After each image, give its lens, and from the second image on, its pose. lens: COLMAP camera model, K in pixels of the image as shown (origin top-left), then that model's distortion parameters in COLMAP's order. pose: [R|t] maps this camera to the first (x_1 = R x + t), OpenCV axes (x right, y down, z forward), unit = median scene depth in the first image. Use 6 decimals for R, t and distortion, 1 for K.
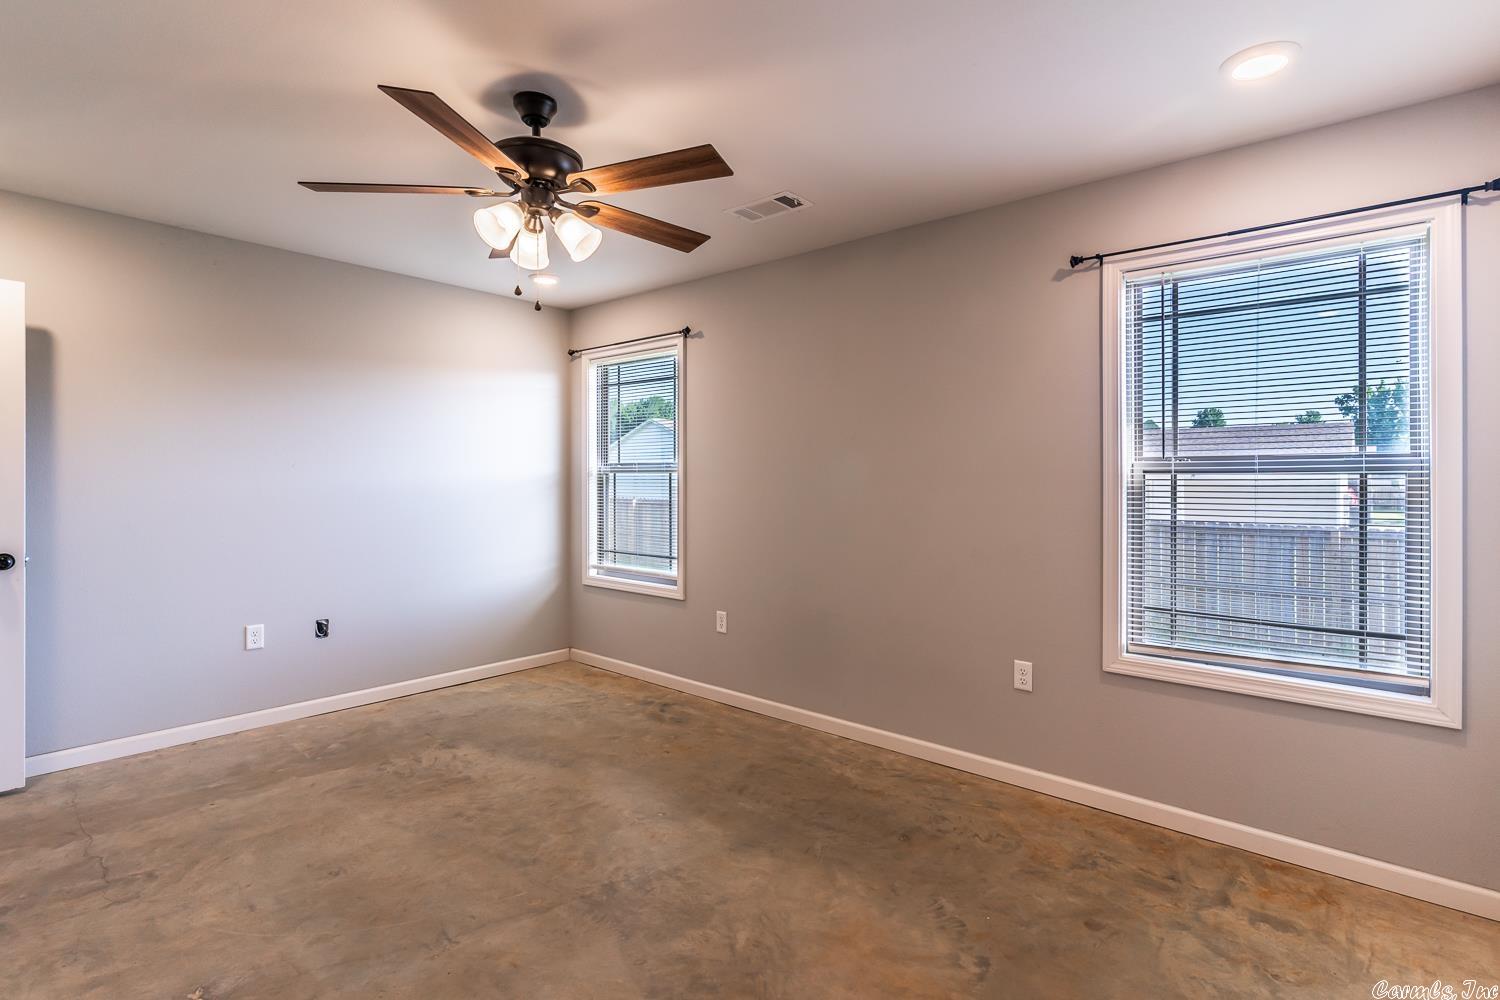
lens RADIAL K [[727.1, 0, 753.3], [0, 727.1, 477.1], [0, 0, 1]] dist [0.002380, 0.000159]
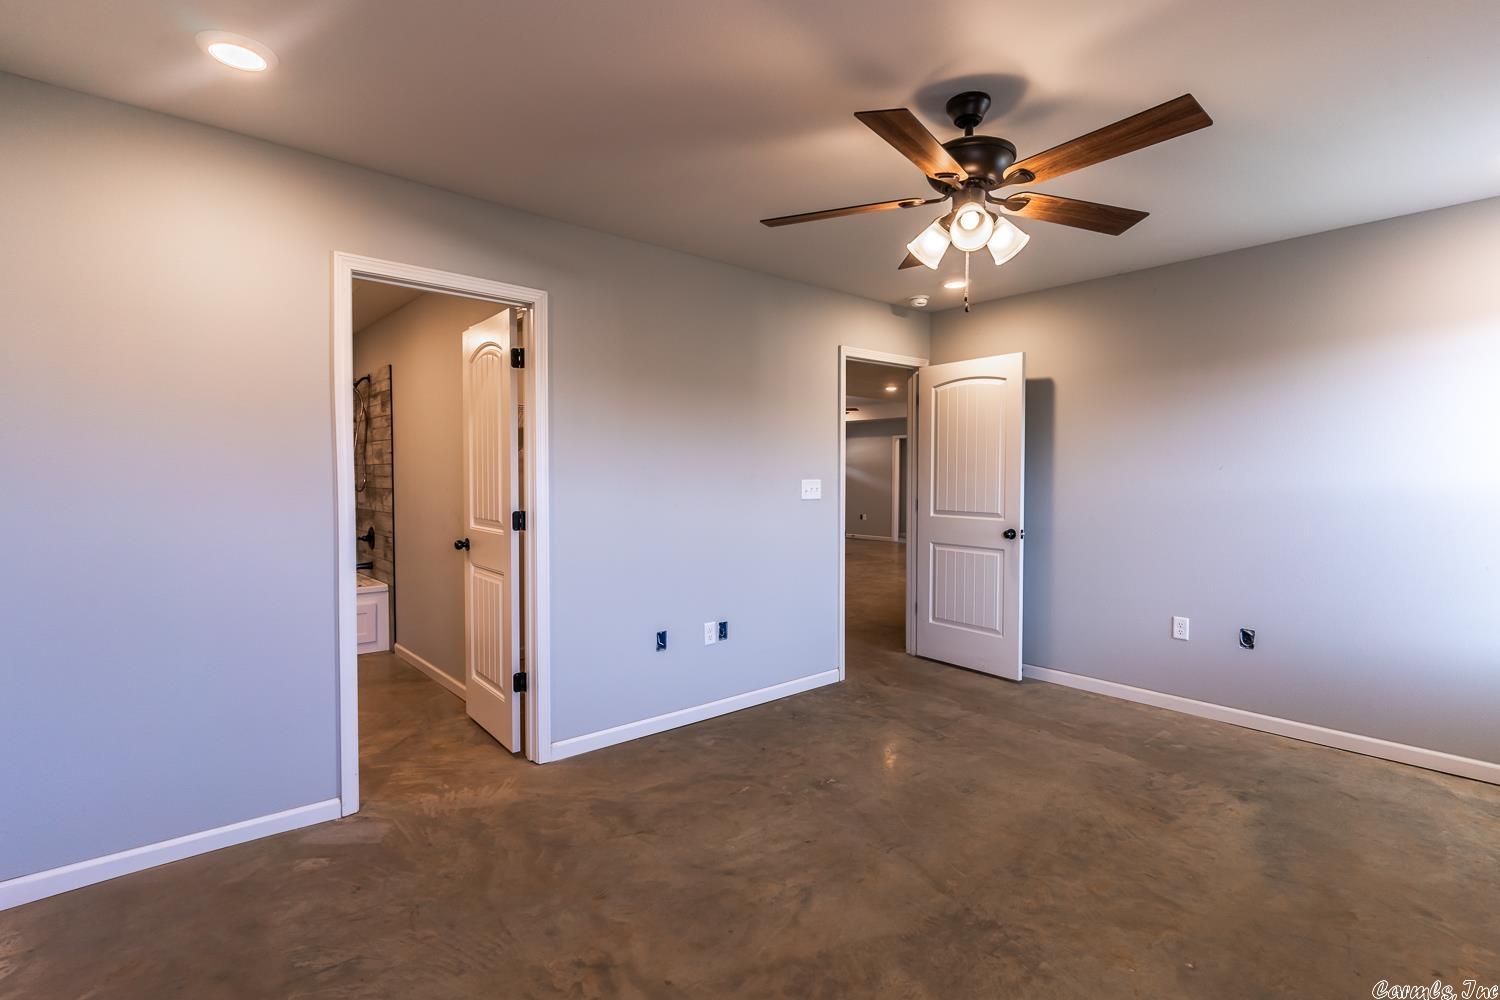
lens RADIAL K [[714.2, 0, 750.1], [0, 714.2, 505.9], [0, 0, 1]] dist [0.000665, -0.000110]
pose [[-0.144442, 0.032984, -0.988963, 0.565482], [-0.002236, 0.999431, 0.033659, 0.005114], [0.989511, 0.007073, -0.144286, 0.652813]]
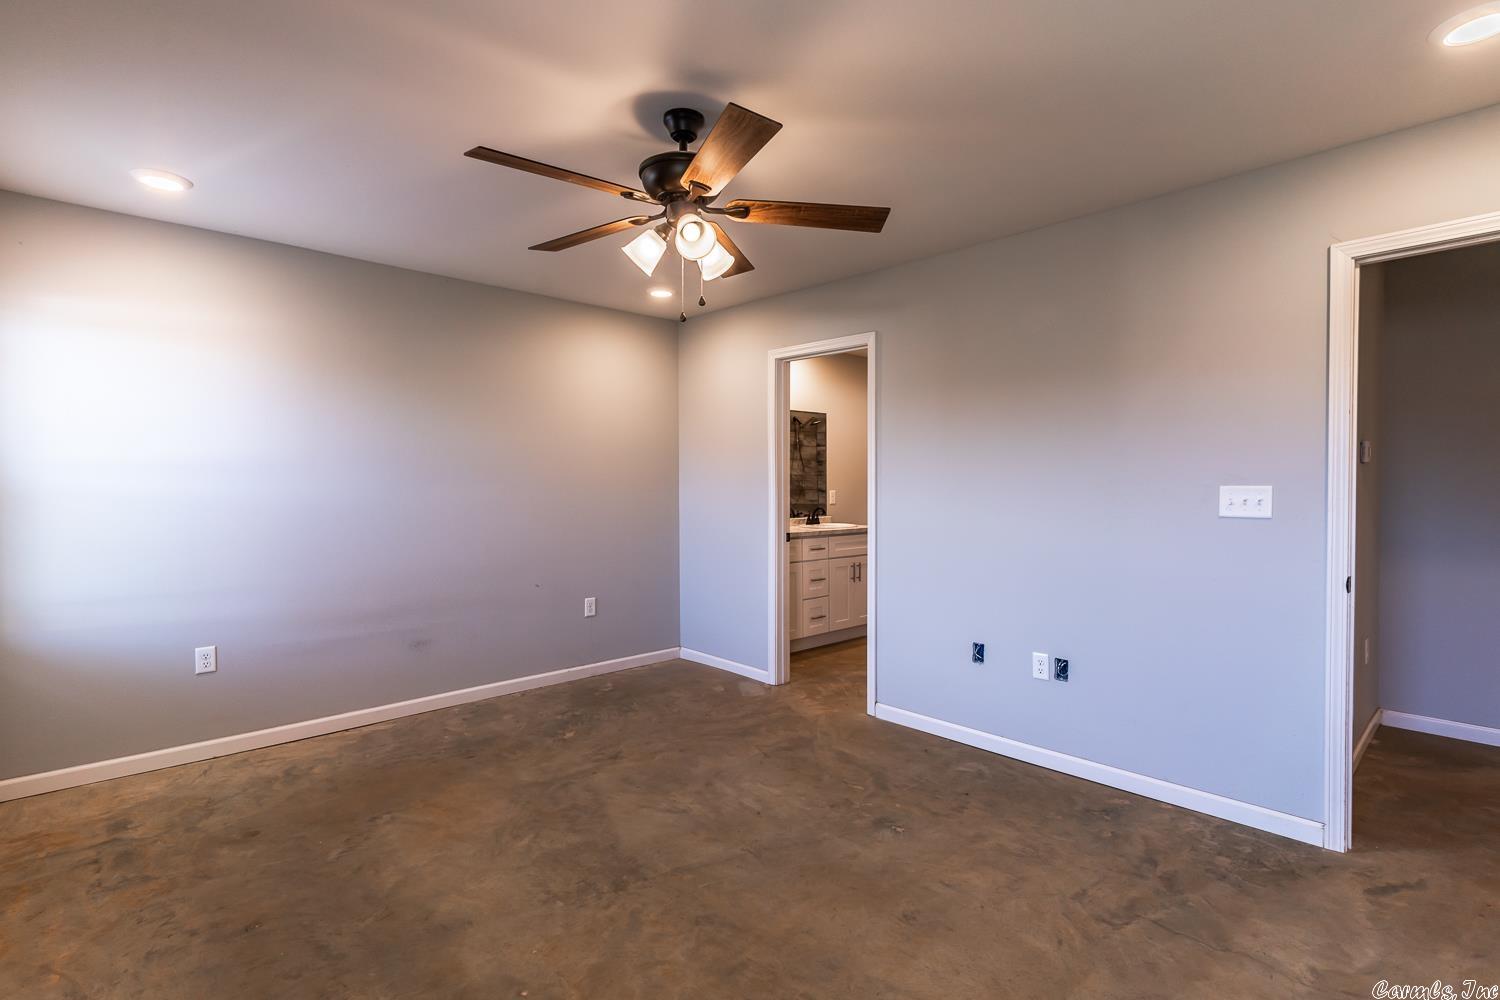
lens RADIAL K [[714.2, 0, 750.1], [0, 714.2, 505.9], [0, 0, 1]] dist [0.000665, -0.000110]
pose [[-0.994276, -0.008927, 0.106468, -0.379696], [-0.005346, 0.999412, 0.033873, -0.001719], [-0.106708, 0.033110, -0.993739, 1.541259]]
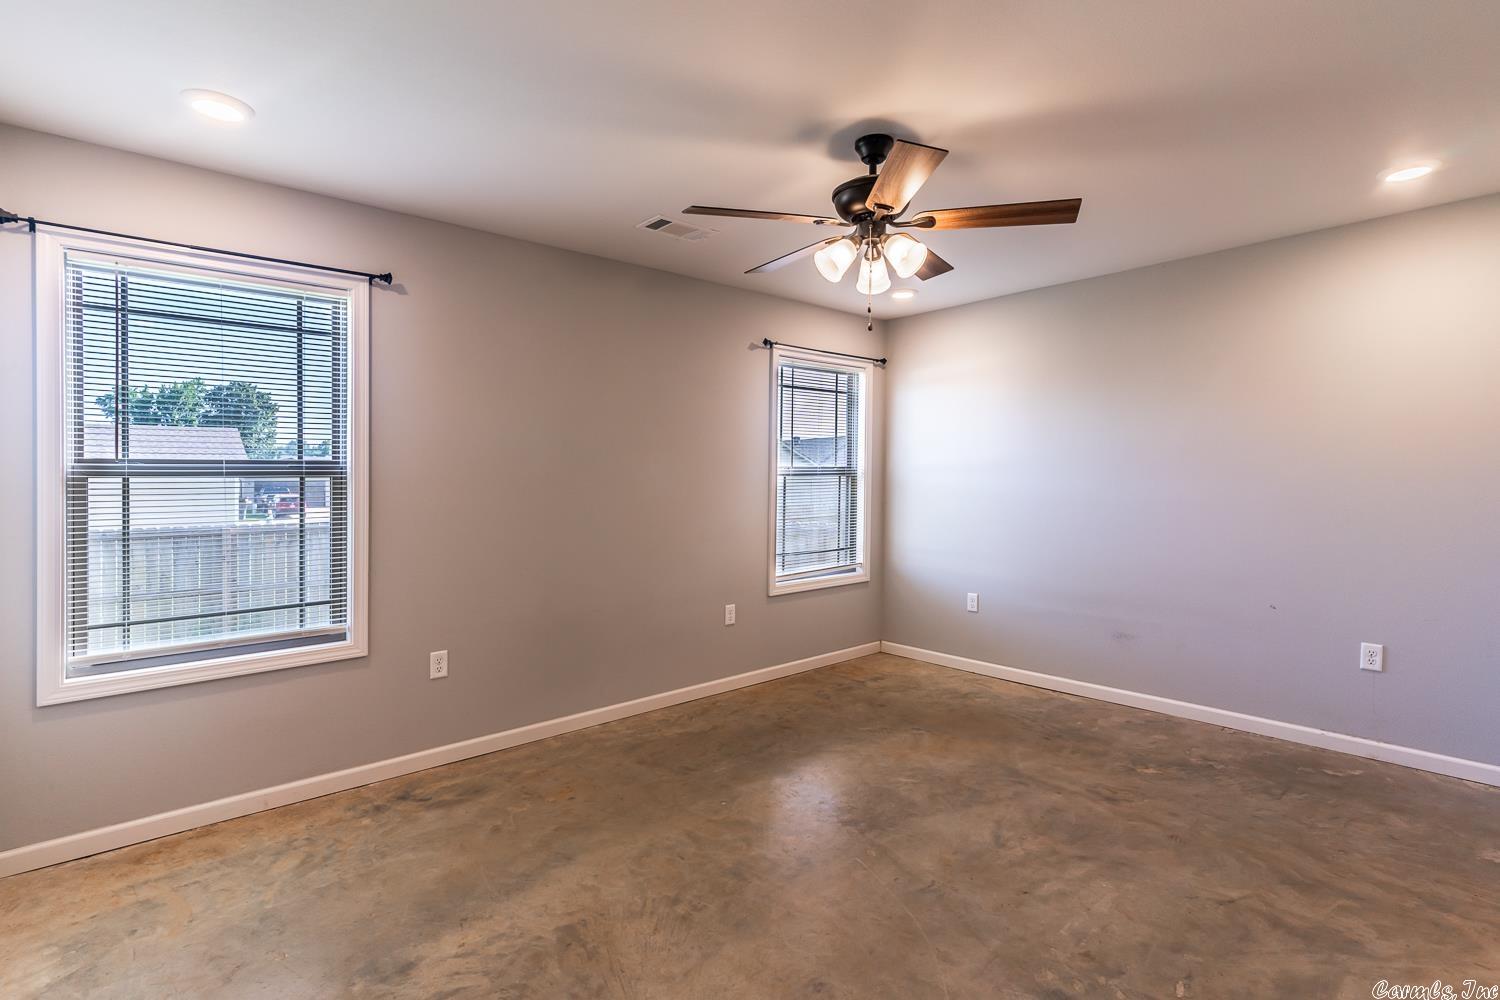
lens RADIAL K [[722.0, 0, 750.6], [0, 722.0, 499.5], [0, 0, 1]] dist [-0.000222, 0.000009]
pose [[0.138327, -0.032929, 0.989839, -1.085978], [0.007046, 0.999455, 0.032265, -0.004967], [-0.990361, 0.002511, 0.138484, 0.783227]]
